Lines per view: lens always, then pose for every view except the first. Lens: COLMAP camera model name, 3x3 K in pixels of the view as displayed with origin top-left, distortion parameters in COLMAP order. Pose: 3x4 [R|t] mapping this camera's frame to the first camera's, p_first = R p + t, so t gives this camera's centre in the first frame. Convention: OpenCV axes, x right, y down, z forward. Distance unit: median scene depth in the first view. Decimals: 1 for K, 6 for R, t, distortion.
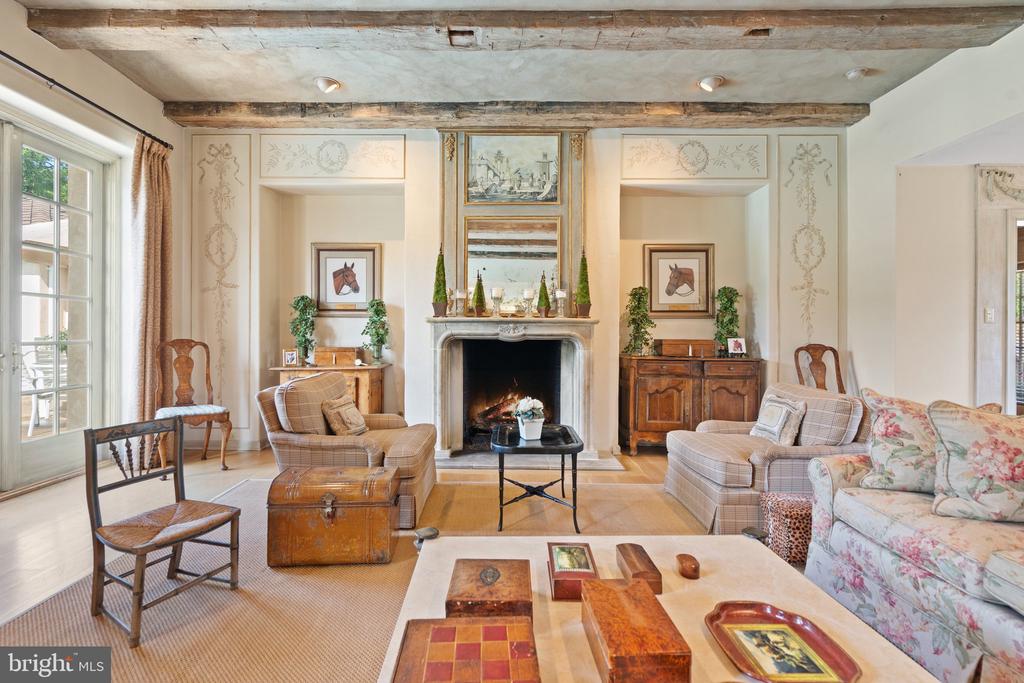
lens RADIAL K [[472.9, 0, 512.6], [0, 472.9, 332.8], [0, 0, 1]] dist [-0.008408, 0.001993]
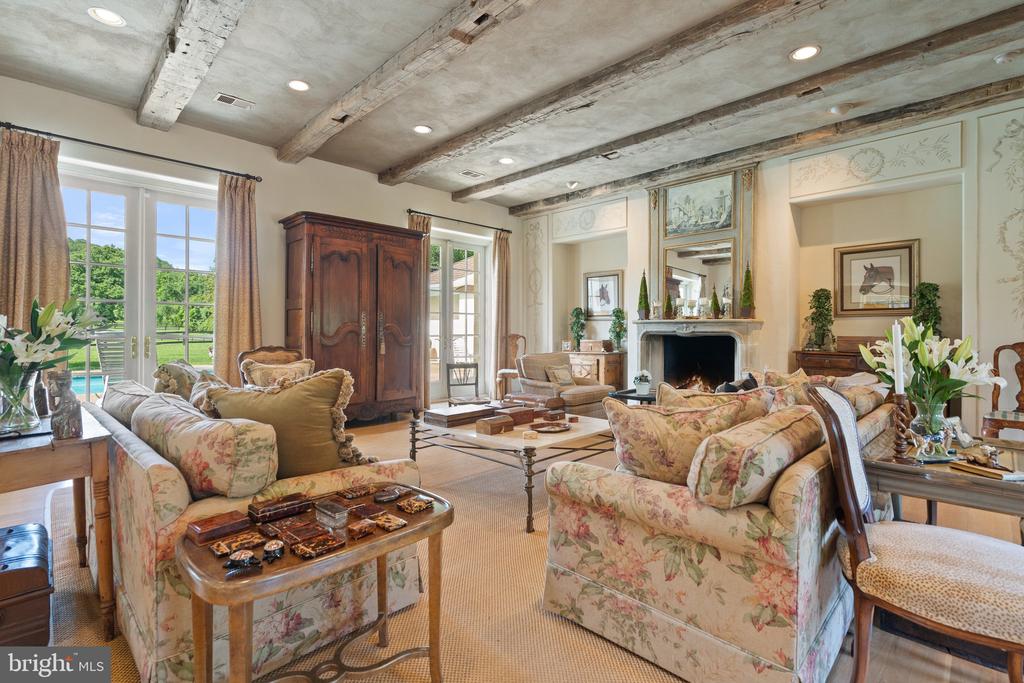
lens RADIAL K [[472.9, 0, 511.7], [0, 472.9, 336.1], [0, 0, 1]] dist [-0.008408, 0.001993]
pose [[0.708173, 0.006348, -0.706010, 0.572054], [-0.001290, 0.999970, 0.007697, 0.006548], [0.706038, -0.004540, 0.708160, -0.312389]]
